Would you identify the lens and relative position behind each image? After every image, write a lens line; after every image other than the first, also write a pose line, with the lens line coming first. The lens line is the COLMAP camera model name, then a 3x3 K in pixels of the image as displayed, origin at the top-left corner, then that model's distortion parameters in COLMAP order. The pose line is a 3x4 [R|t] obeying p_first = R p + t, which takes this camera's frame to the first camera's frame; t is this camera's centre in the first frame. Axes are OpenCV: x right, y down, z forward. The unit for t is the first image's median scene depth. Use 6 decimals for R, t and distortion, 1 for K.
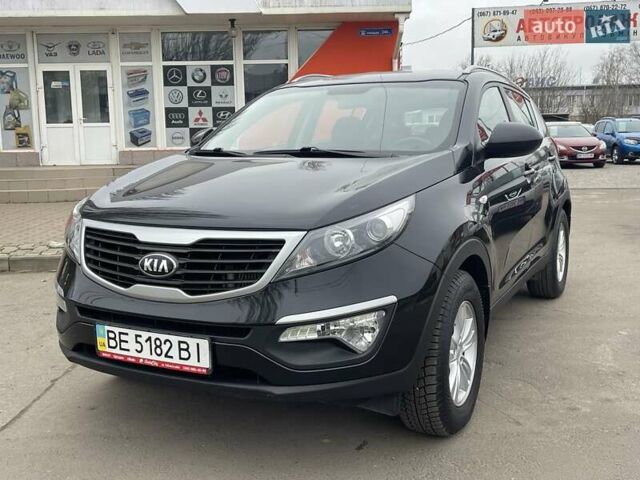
lens RADIAL K [[716.1, 0, 321.0], [0, 716.1, 236.2], [0, 0, 1]] dist [0.035656, 0.000000]
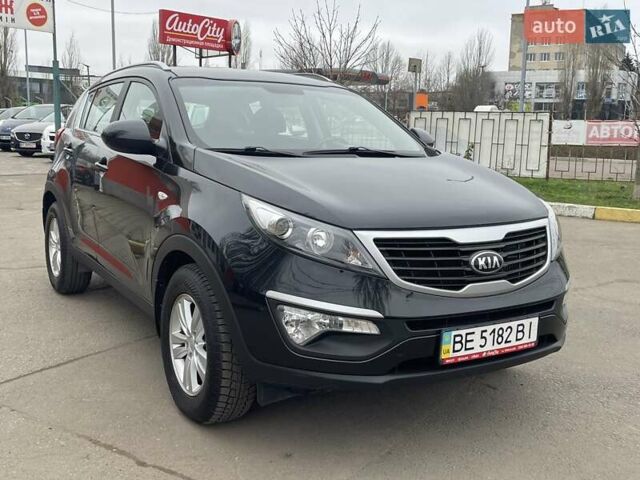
lens RADIAL K [[716.1, 0, 318.6], [0, 716.1, 248.2], [0, 0, 1]] dist [0.035656, 0.000000]
pose [[0.512966, -0.116248, 0.850501, -0.991387], [0.090961, 0.992571, 0.080805, -0.070437], [-0.853576, 0.035913, 0.519729, 0.514991]]
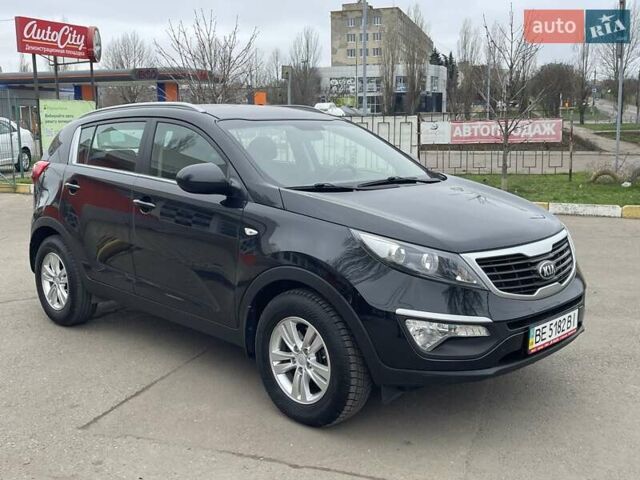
lens RADIAL K [[716.1, 0, 321.3], [0, 716.1, 244.9], [0, 0, 1]] dist [0.035656, 0.000000]
pose [[0.291367, -0.148368, 0.945036, -1.278938], [0.142148, 0.983647, 0.110603, -0.170440], [-0.945991, 0.102109, 0.307692, 0.768983]]
